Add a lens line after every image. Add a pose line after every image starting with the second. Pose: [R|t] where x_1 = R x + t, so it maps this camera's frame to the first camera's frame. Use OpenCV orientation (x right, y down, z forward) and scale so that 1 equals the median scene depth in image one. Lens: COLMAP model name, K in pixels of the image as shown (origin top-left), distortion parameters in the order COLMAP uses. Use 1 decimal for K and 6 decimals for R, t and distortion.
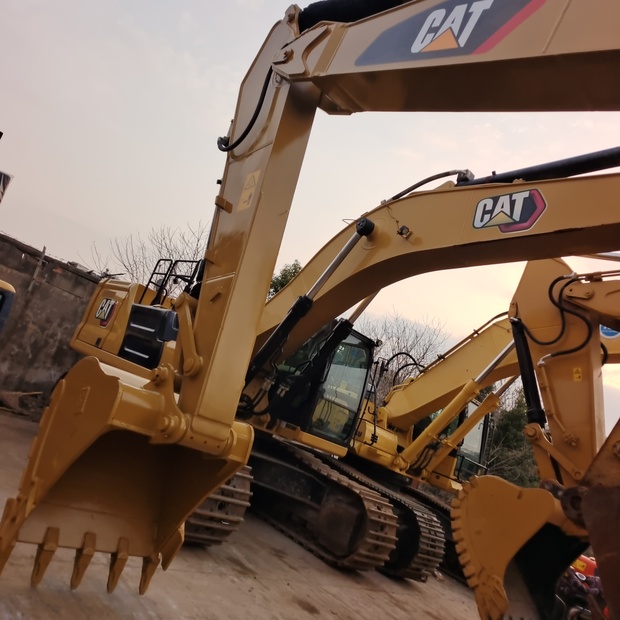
lens RADIAL K [[558.6, 0, 318.2], [0, 558.6, 307.7], [0, 0, 1]] dist [0.025535, 0.017595]
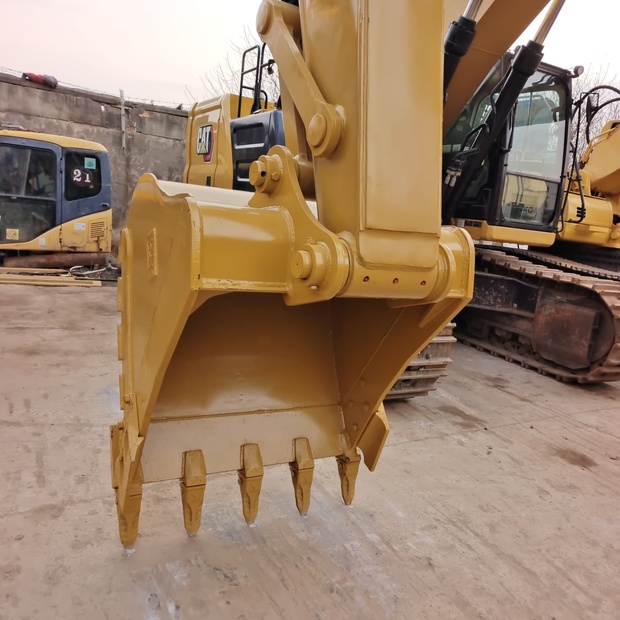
lens RADIAL K [[558.6, 0, 318.2], [0, 558.6, 307.7], [0, 0, 1]] dist [0.025535, 0.017595]
pose [[0.940853, -0.201187, -0.272617, -0.062626], [0.278384, 0.917667, 0.283531, 0.049164], [0.193129, -0.342653, 0.919396, 0.246200]]
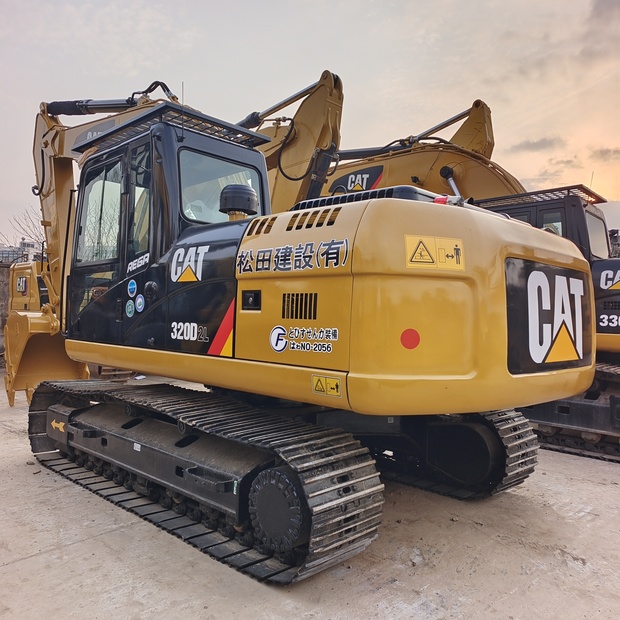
lens RADIAL K [[558.6, 0, 318.2], [0, 558.6, 307.7], [0, 0, 1]] dist [0.025535, 0.017595]
pose [[0.943489, -0.327312, 0.051921, 0.318474], [0.310432, 0.927717, 0.207299, -0.007288], [-0.116020, -0.179466, 0.976899, -0.674469]]
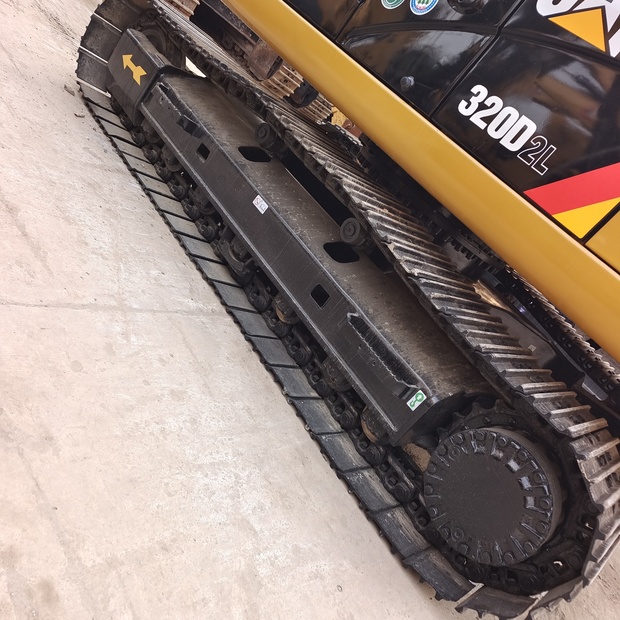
lens RADIAL K [[558.6, 0, 318.2], [0, 558.6, 307.7], [0, 0, 1]] dist [0.025535, 0.017595]
pose [[0.957767, 0.256532, 0.129902, 0.138789], [-0.283362, 0.765229, 0.578041, 0.016403], [0.048882, -0.590437, 0.805602, -0.455986]]
